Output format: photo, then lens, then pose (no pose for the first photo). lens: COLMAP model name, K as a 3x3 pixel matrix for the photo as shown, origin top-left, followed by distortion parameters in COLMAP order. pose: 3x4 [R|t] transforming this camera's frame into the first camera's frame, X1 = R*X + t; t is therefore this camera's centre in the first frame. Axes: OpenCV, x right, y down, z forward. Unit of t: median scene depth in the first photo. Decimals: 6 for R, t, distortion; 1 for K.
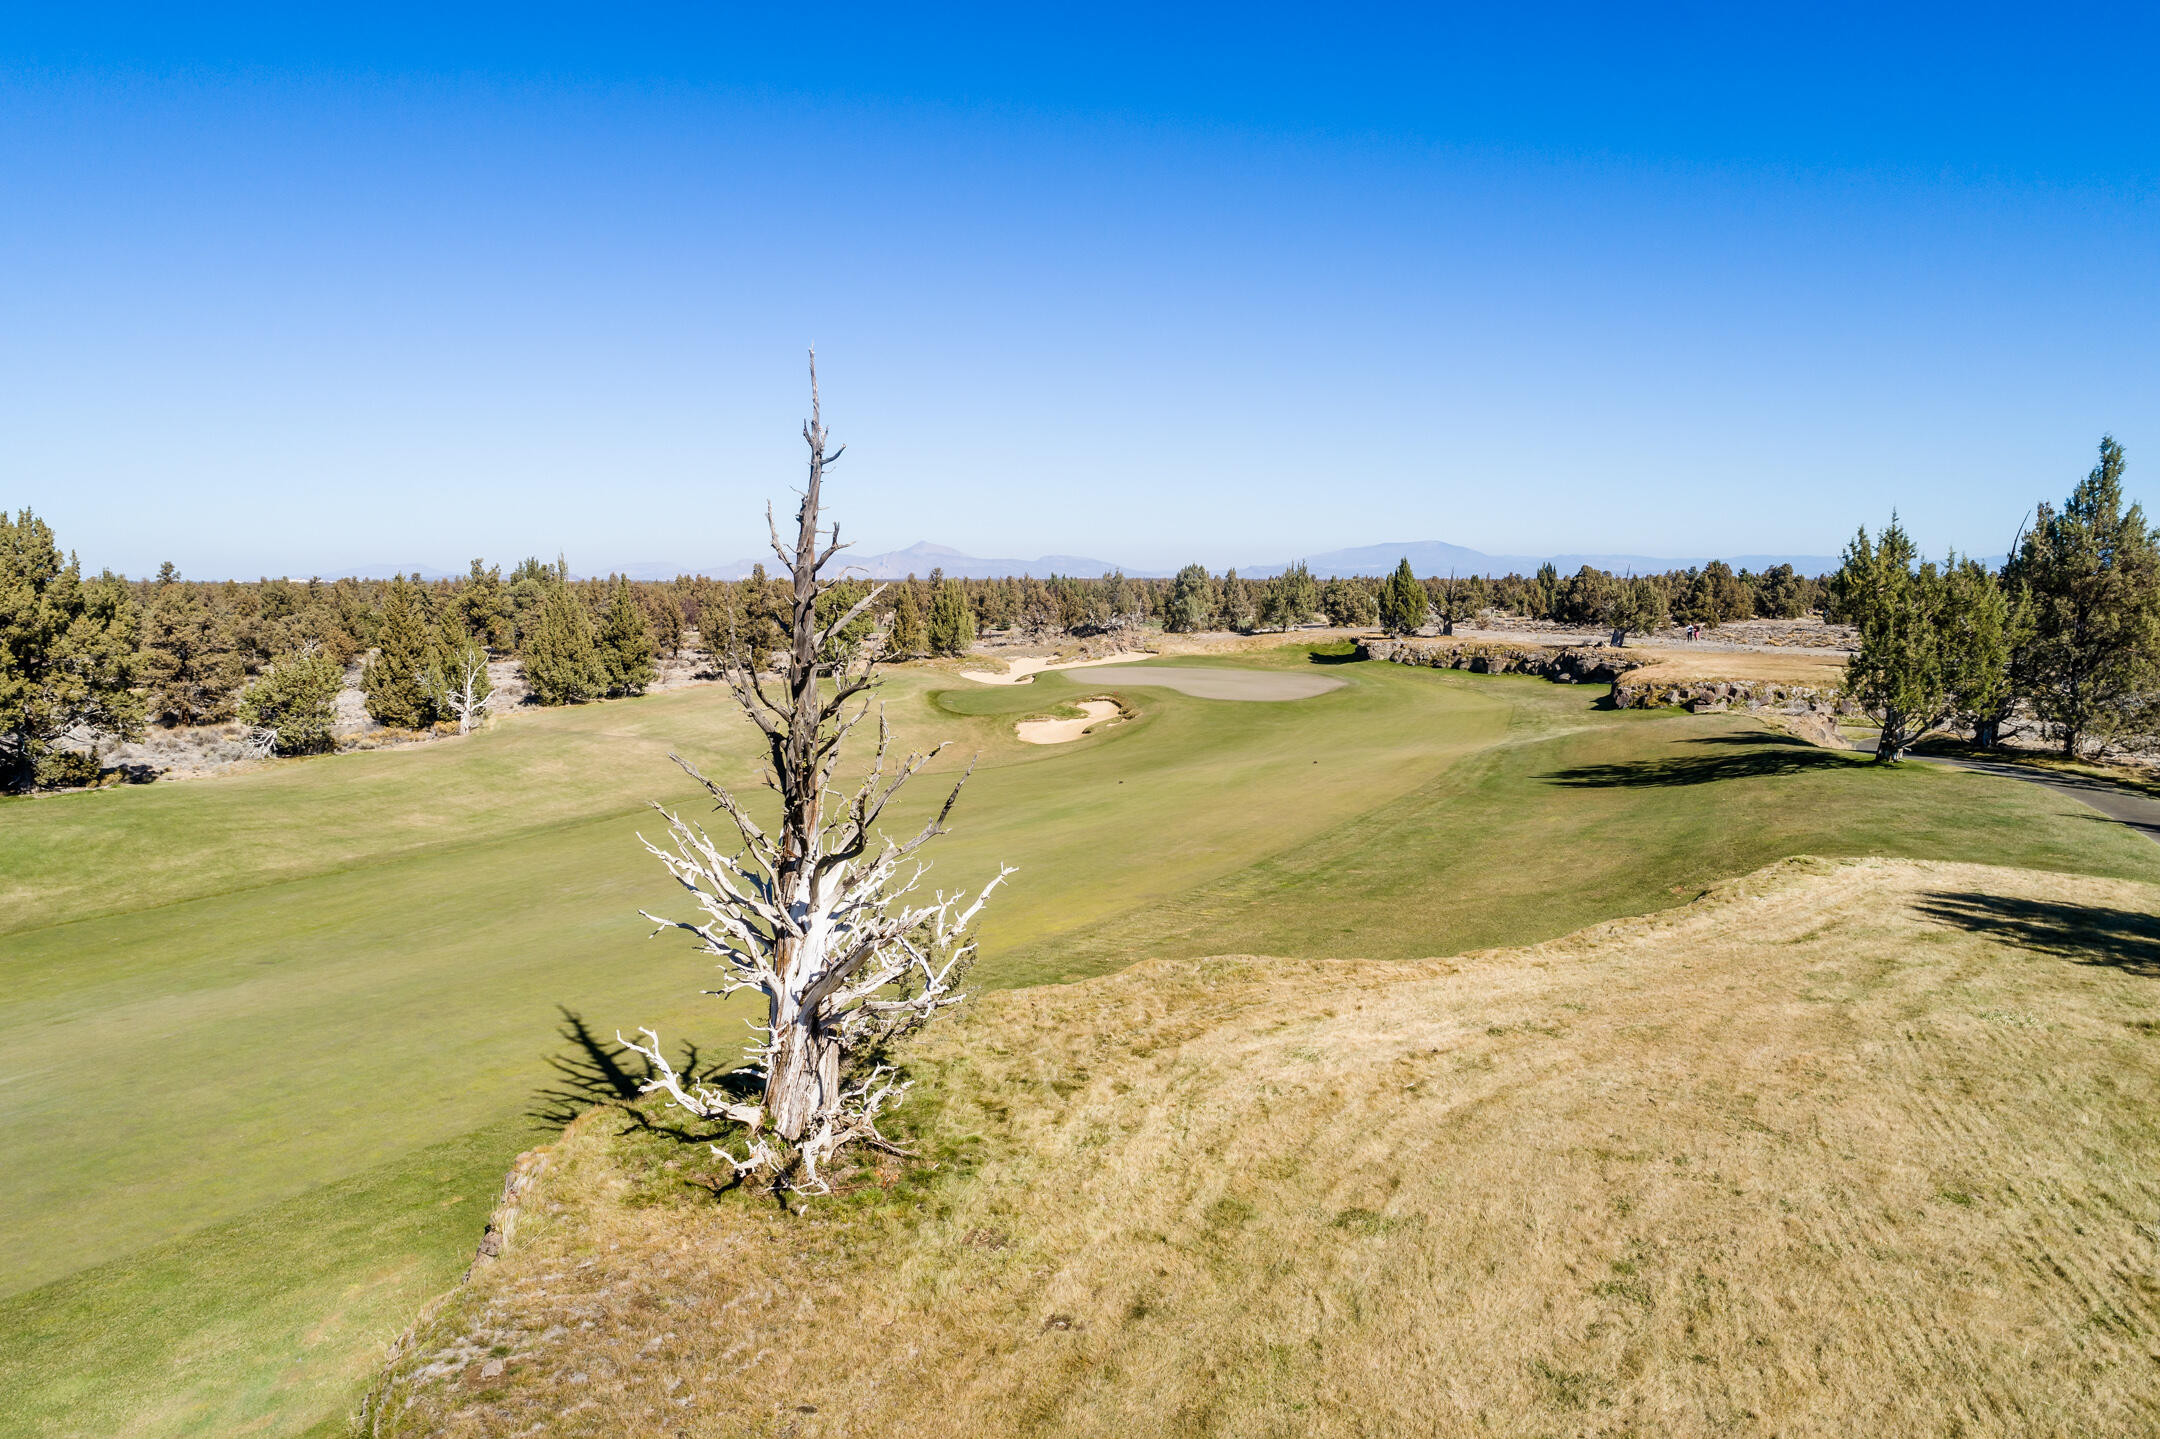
lens RADIAL K [[1446.6, 0, 1084.3], [0, 1446.6, 721.9], [0, 0, 1]] dist [-0.007389, 0.007819]
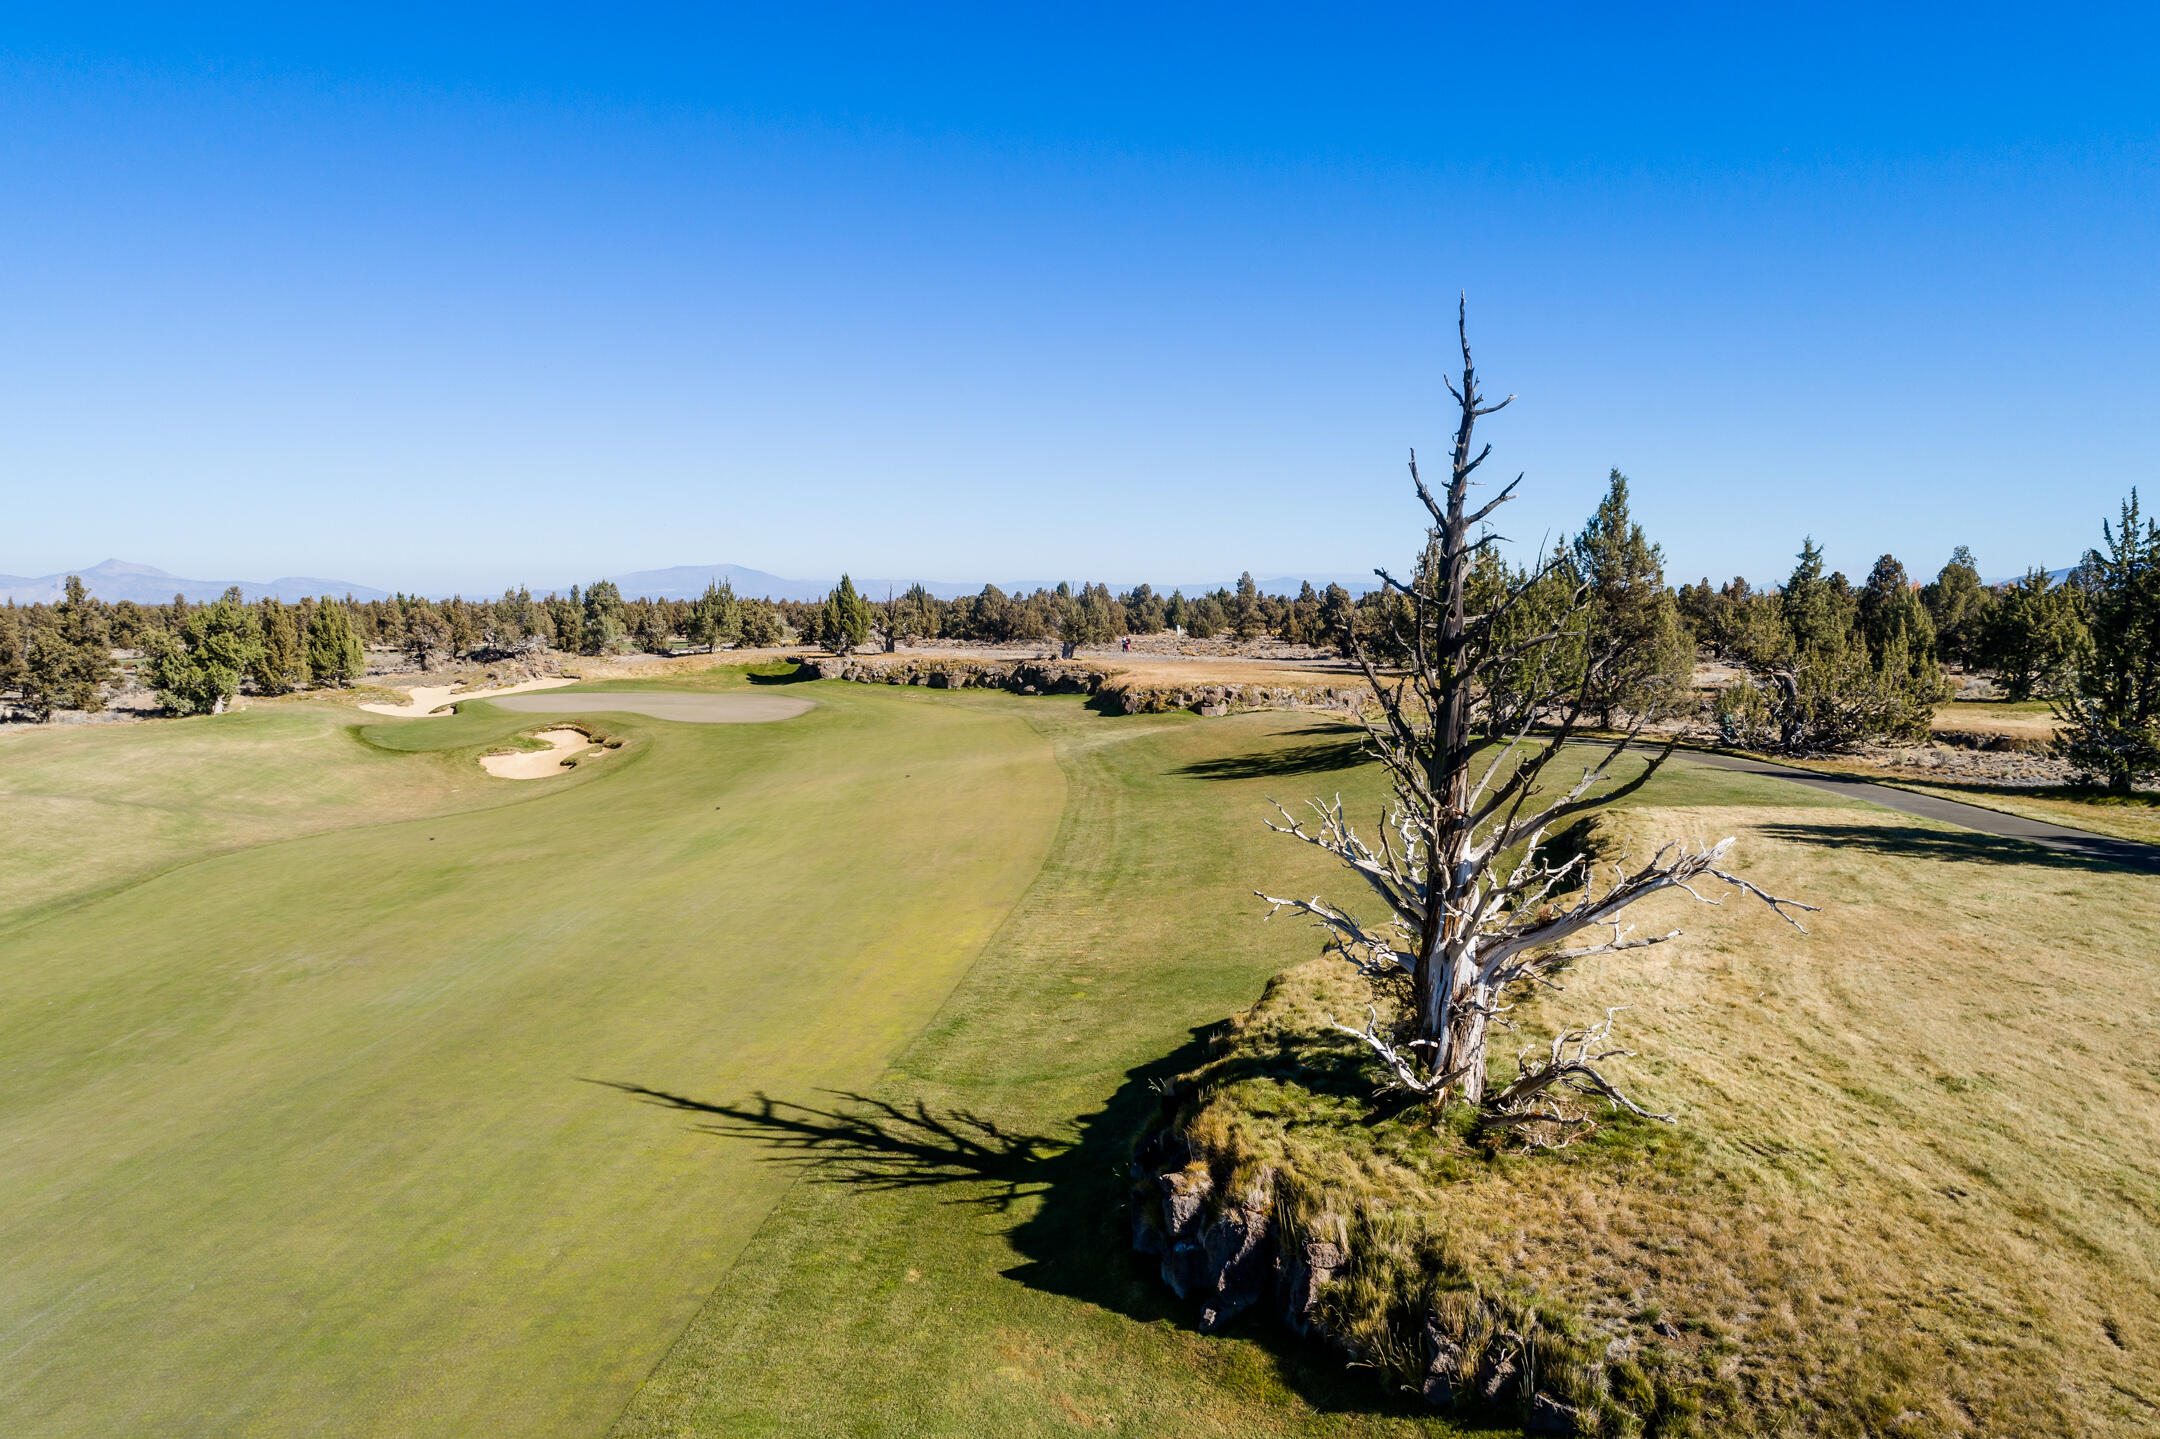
lens RADIAL K [[1460.5, 0, 1086.8], [0, 1460.5, 860.3], [0, 0, 1]] dist [-0.009899, 0.000339]
pose [[0.890441, -0.079890, 0.448031, -0.100556], [0.045745, 0.995197, 0.086543, 0.002557], [-0.452793, -0.056566, 0.889819, 0.028138]]
